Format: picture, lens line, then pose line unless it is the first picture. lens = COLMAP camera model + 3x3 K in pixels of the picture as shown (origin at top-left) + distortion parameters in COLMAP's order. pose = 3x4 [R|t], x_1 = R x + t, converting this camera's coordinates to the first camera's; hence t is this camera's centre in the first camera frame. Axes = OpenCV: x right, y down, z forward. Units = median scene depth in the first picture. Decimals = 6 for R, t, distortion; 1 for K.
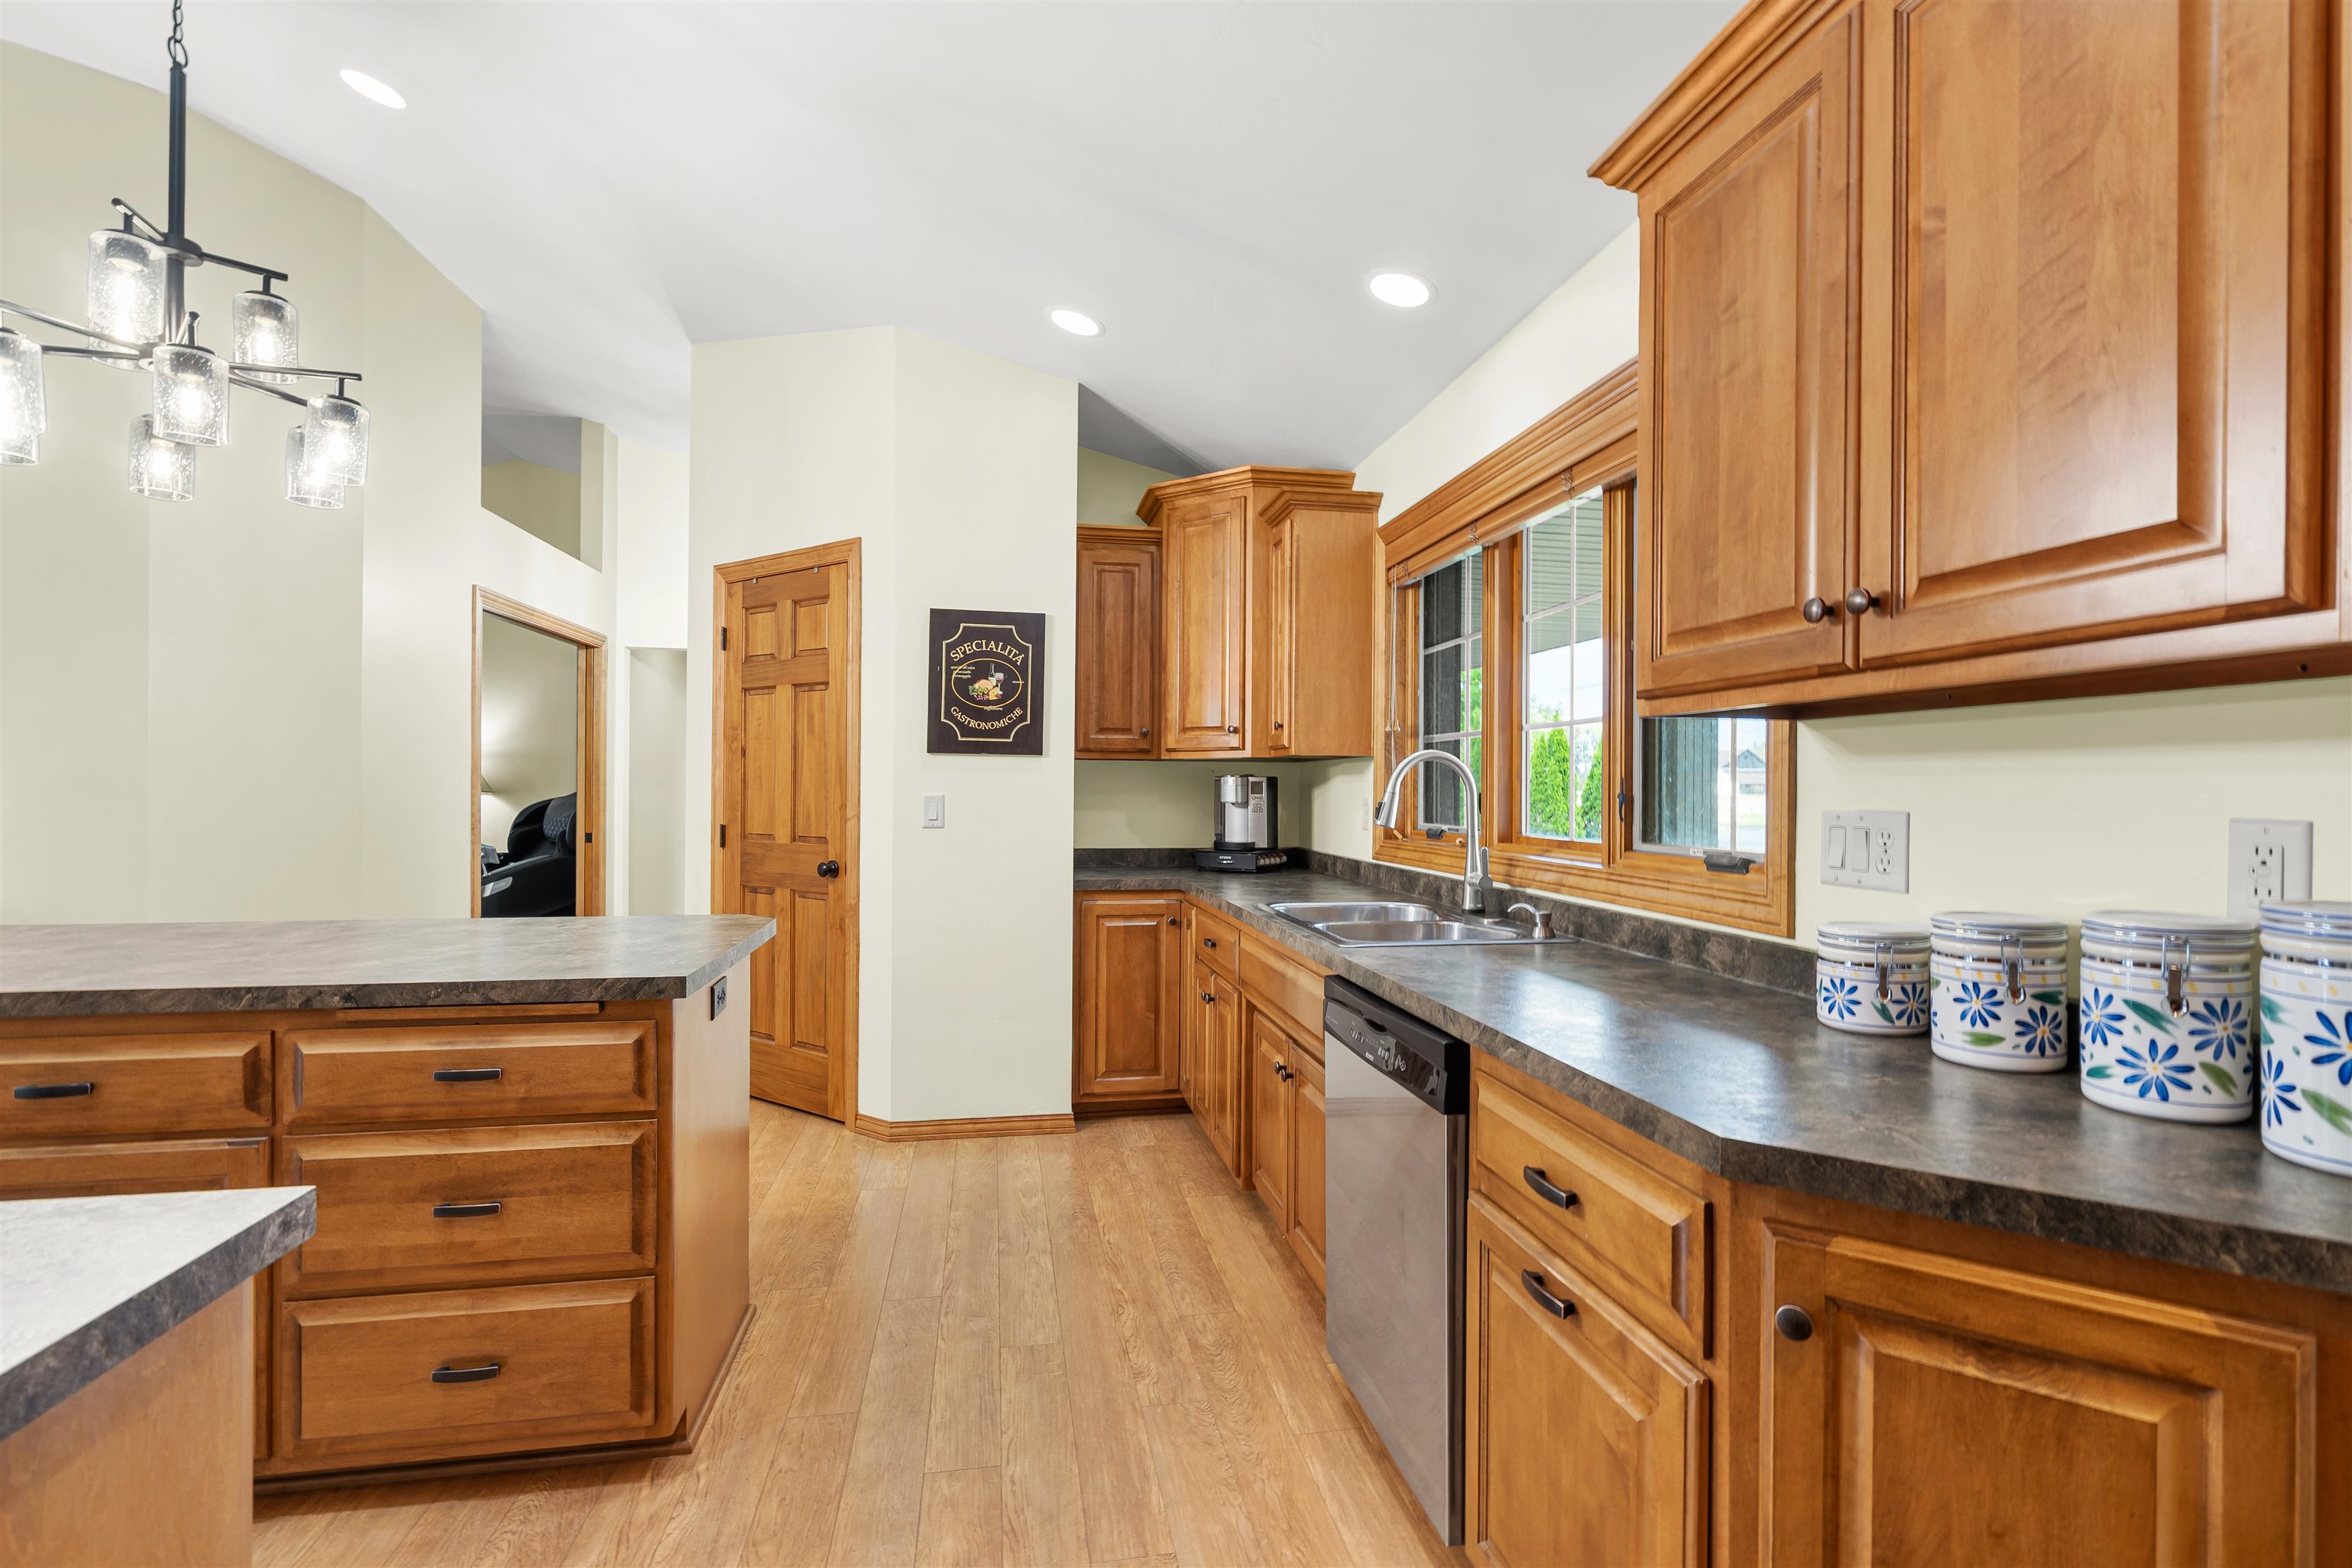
lens RADIAL K [[1066.5, 0, 1174.2], [0, 1066.5, 786.2], [0, 0, 1]] dist [-0.005844, 0.002303]
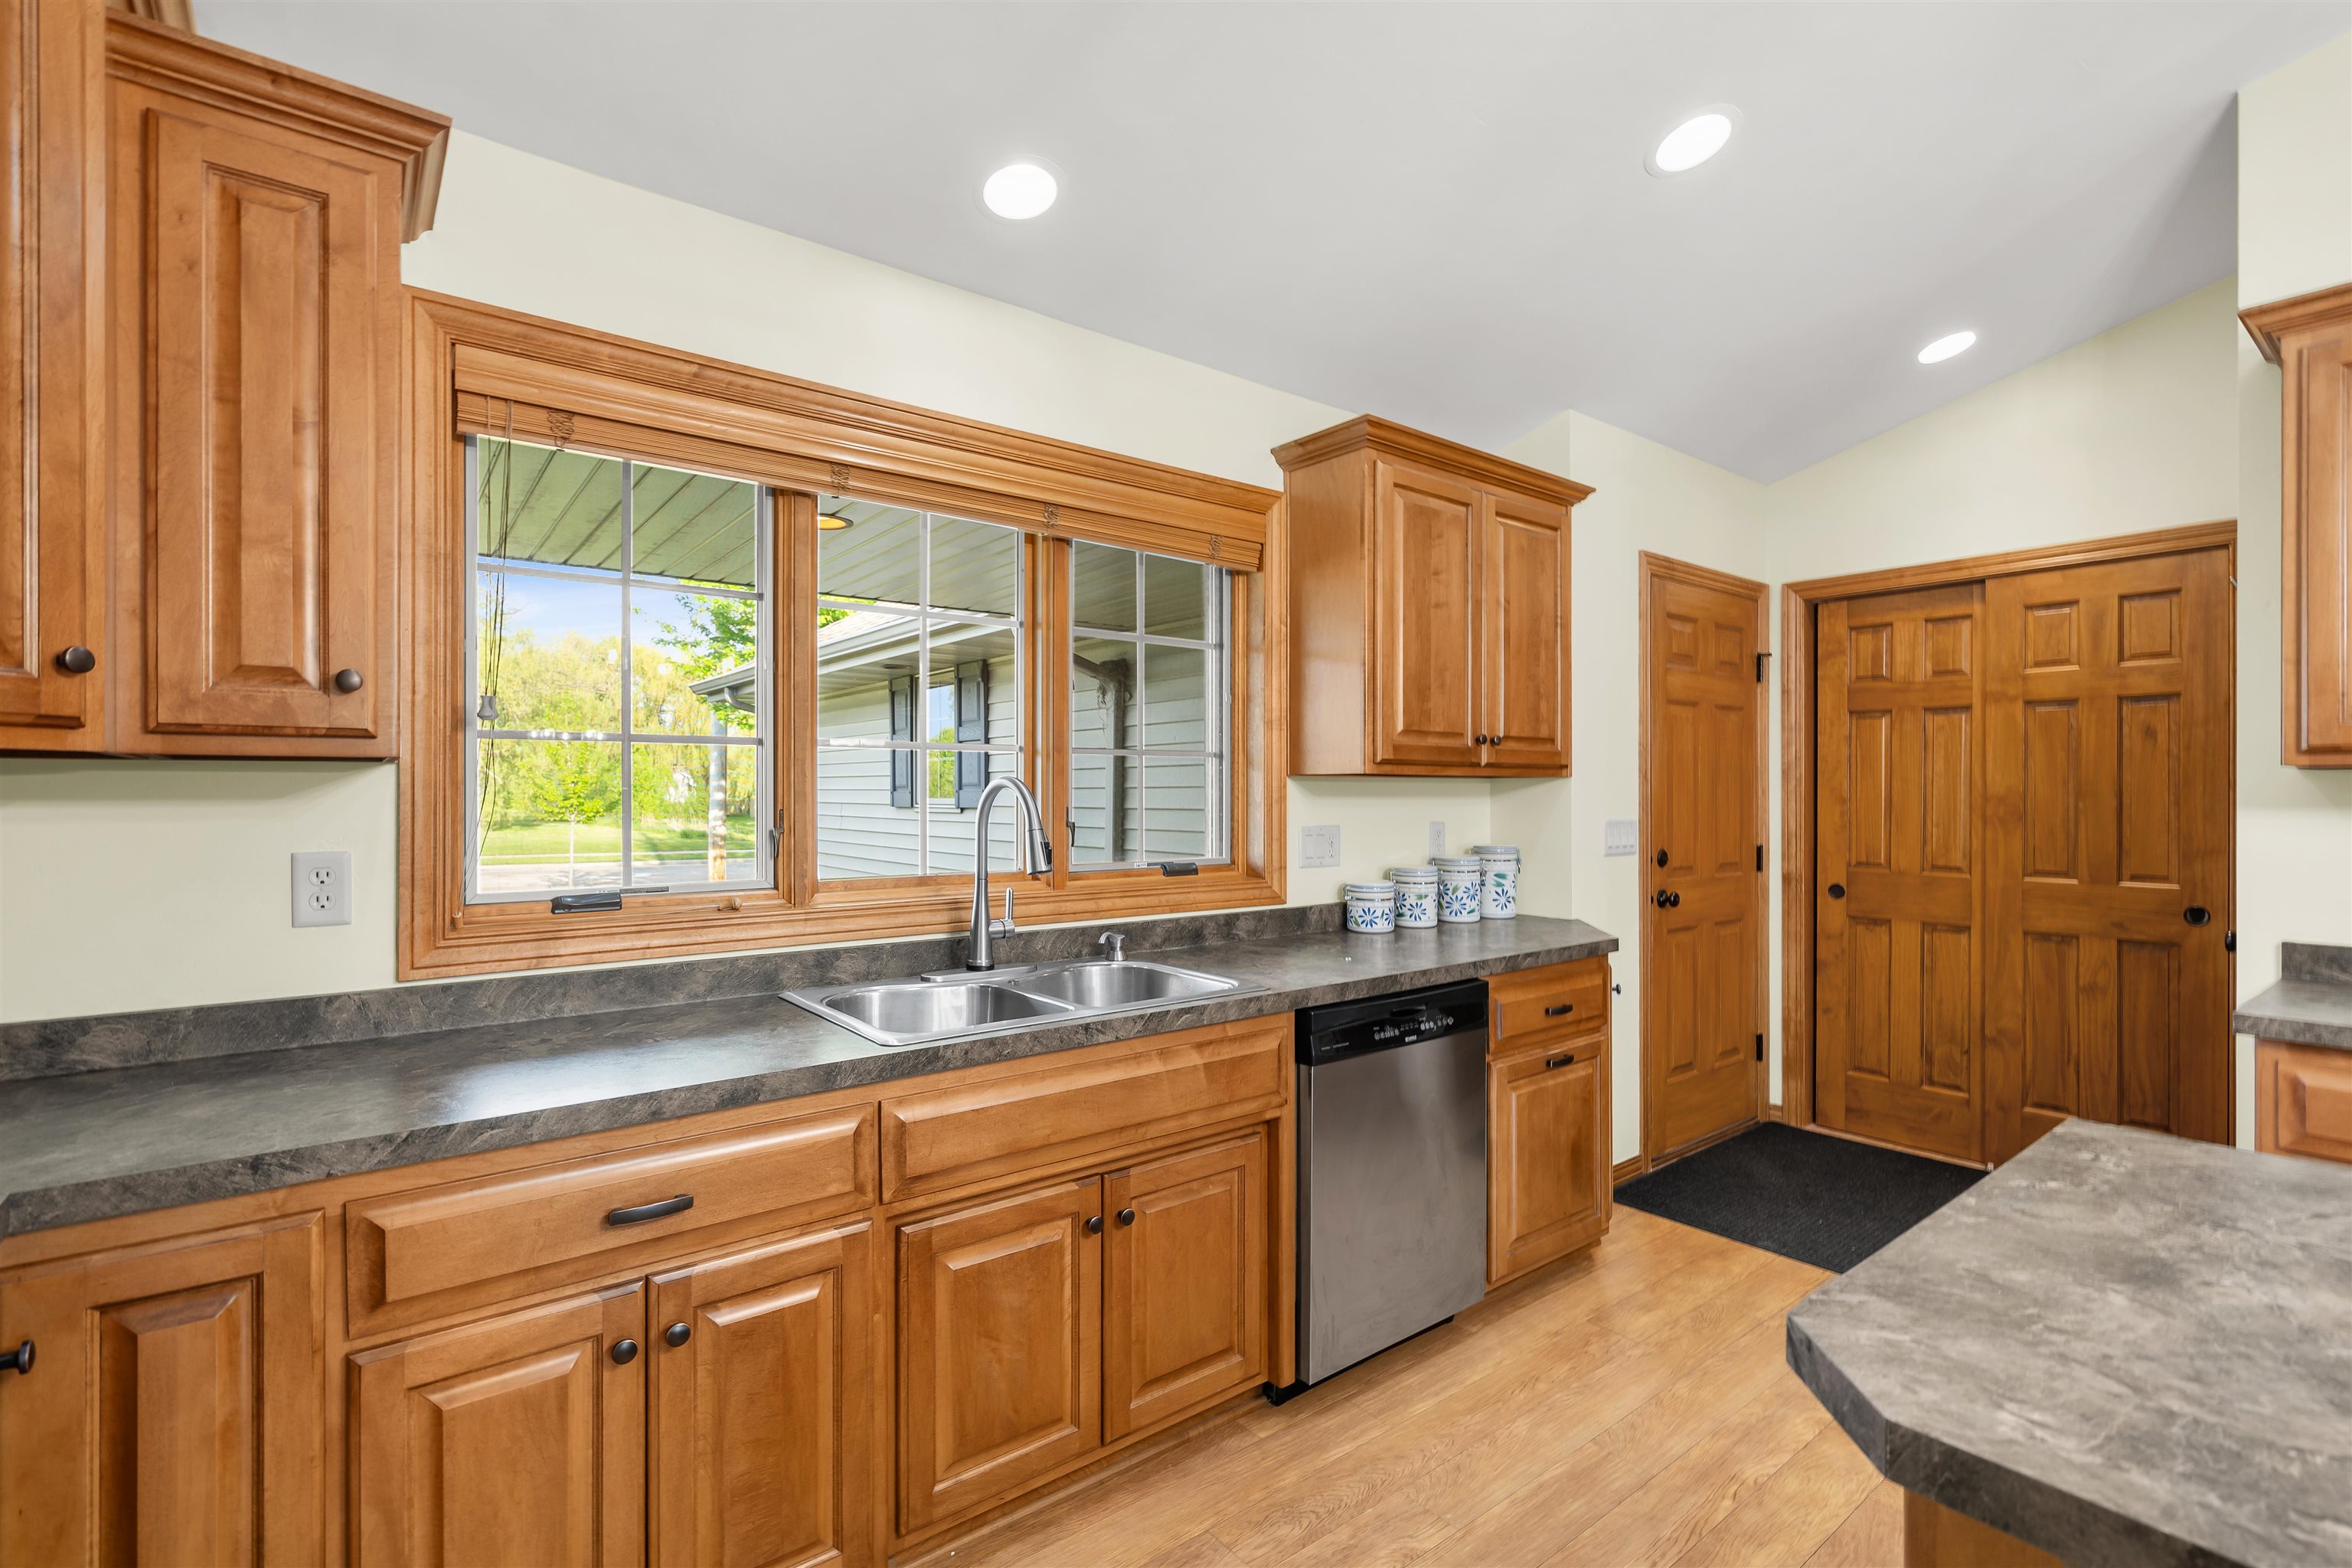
lens RADIAL K [[1066.5, 0, 1197.5], [0, 1066.5, 794.6], [0, 0, 1]] dist [-0.005844, 0.002303]
pose [[-0.481511, -0.007162, 0.876411, -0.395590], [-0.003464, 0.999974, 0.006268, -0.018810], [-0.876433, -0.000017, -0.481524, 0.917780]]
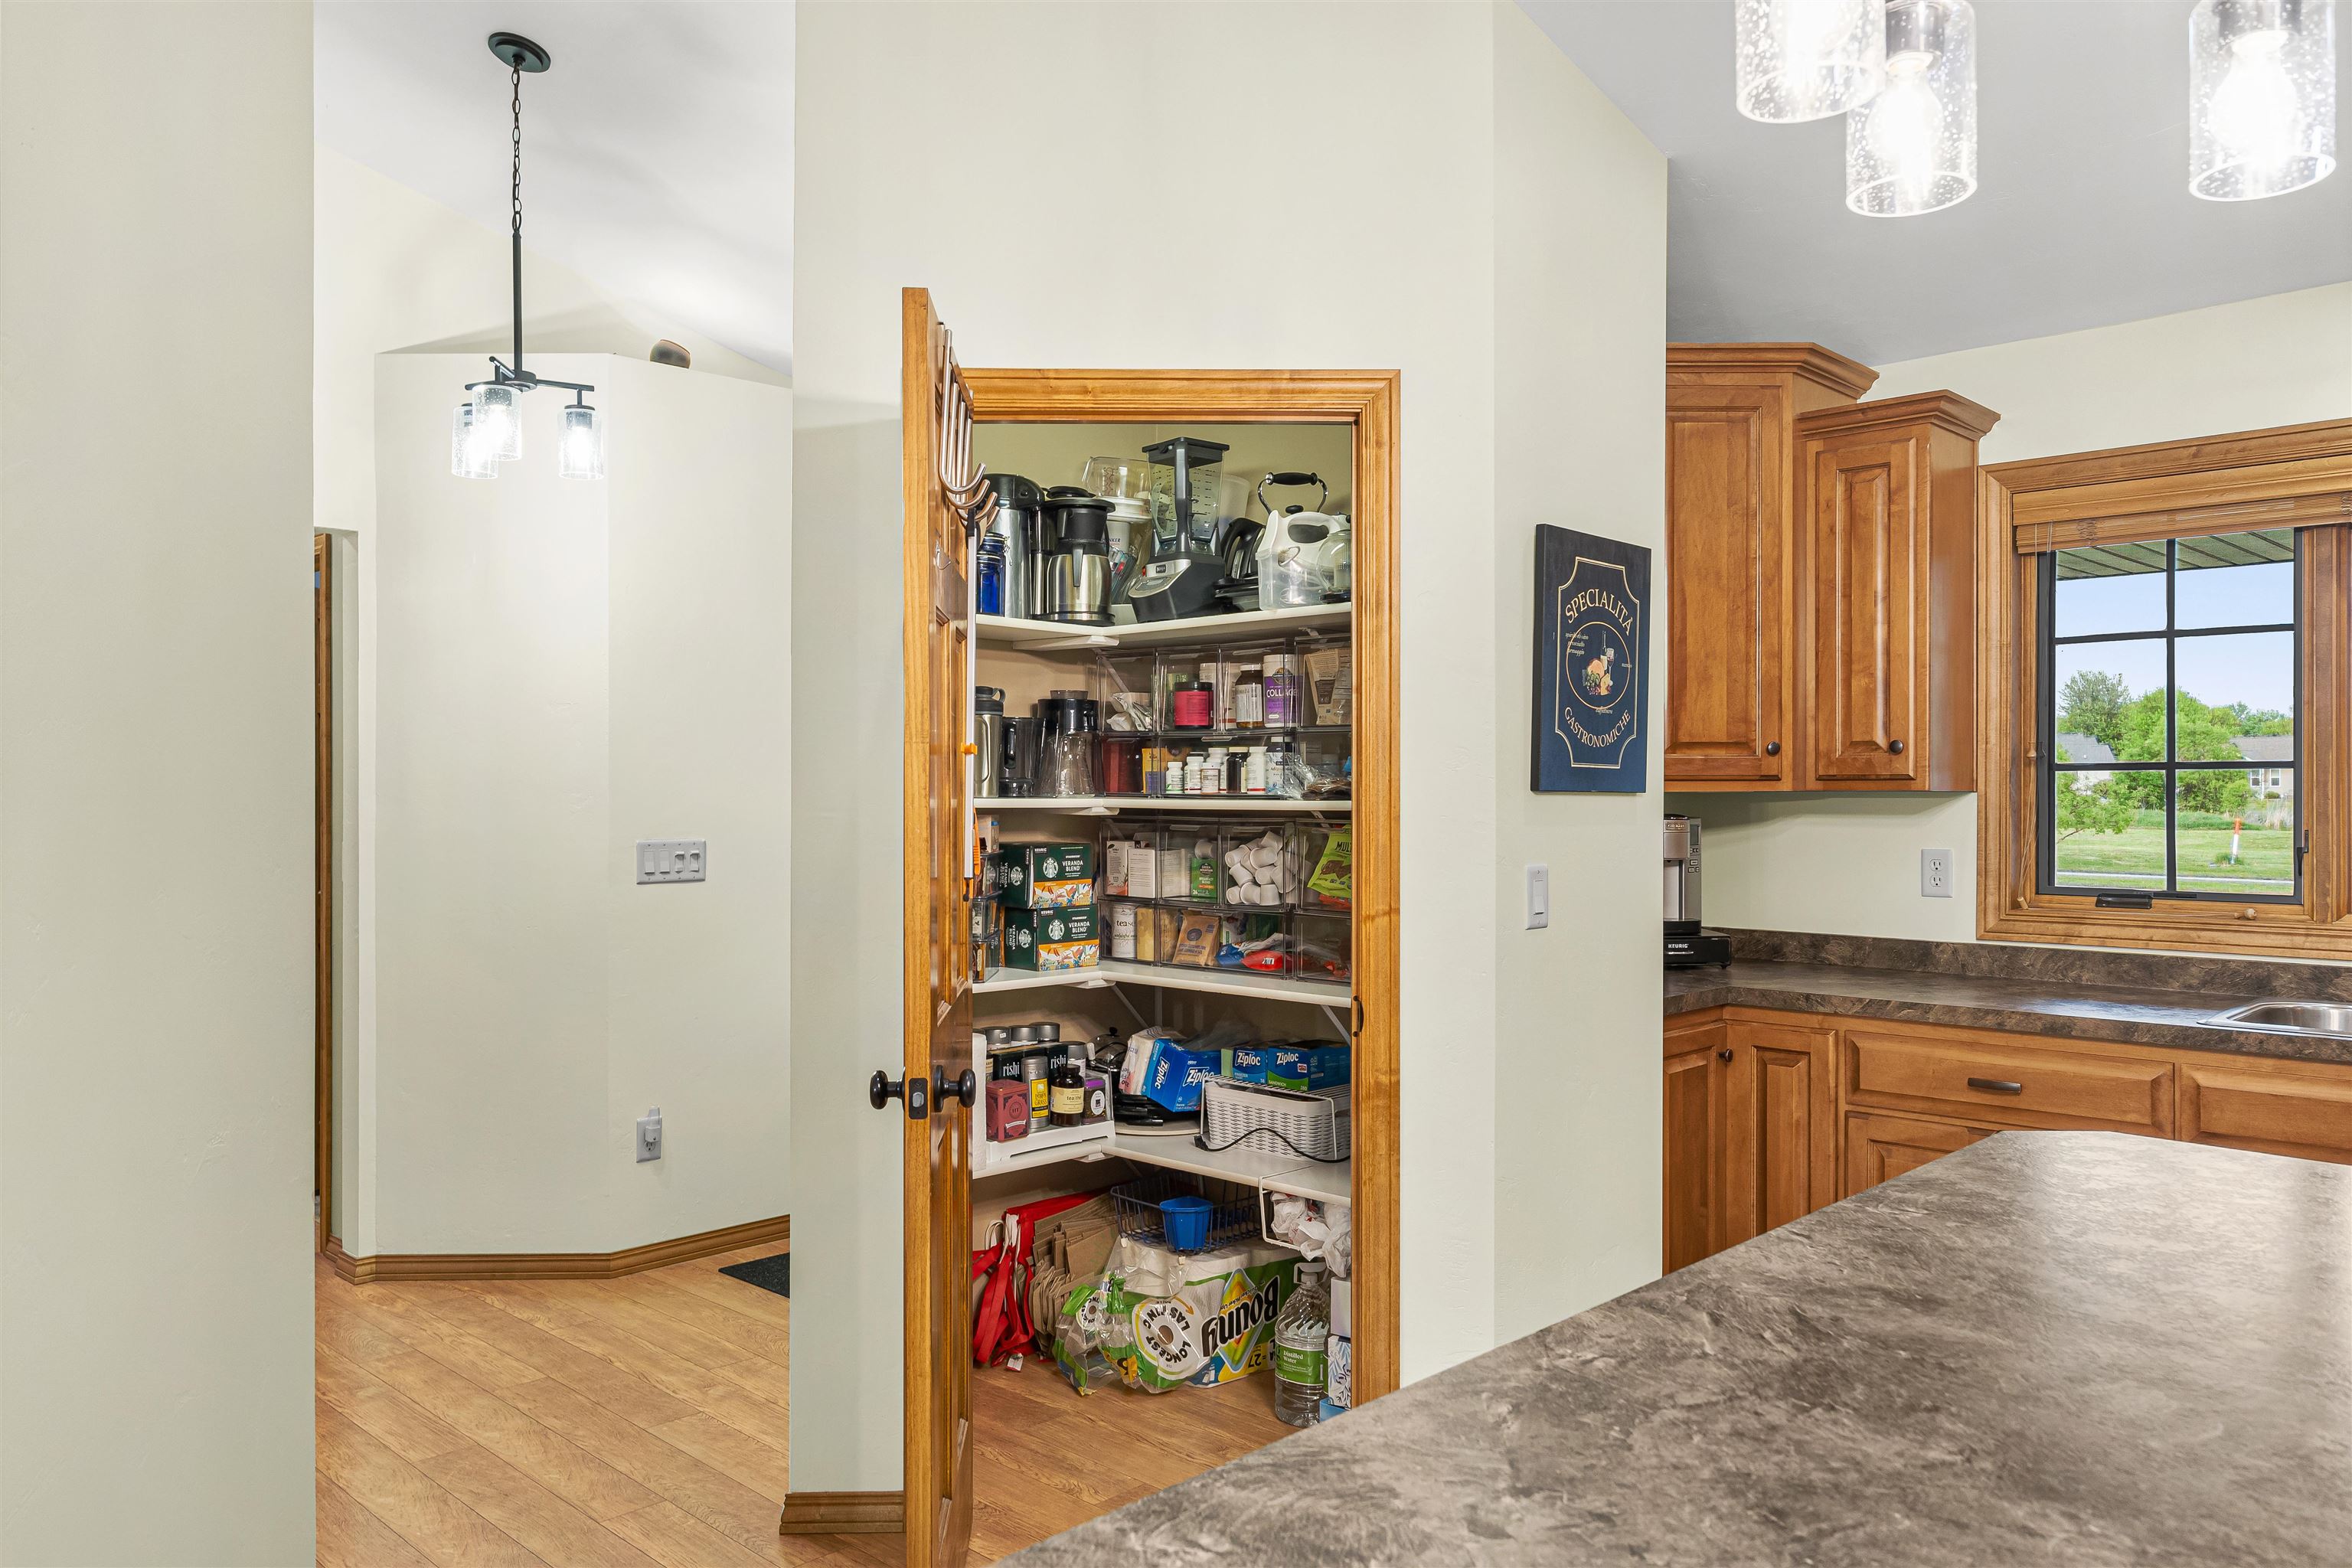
lens RADIAL K [[1668.3, 0, 1169.9], [0, 1668.3, 784.0], [0, 0, 1]] dist [0.010513, 0.003513]
pose [[0.816067, -0.003516, 0.577947, -0.871370], [0.004421, 0.999990, -0.000160, -0.035520], [-0.577941, 0.002686, 0.816074, 0.418030]]
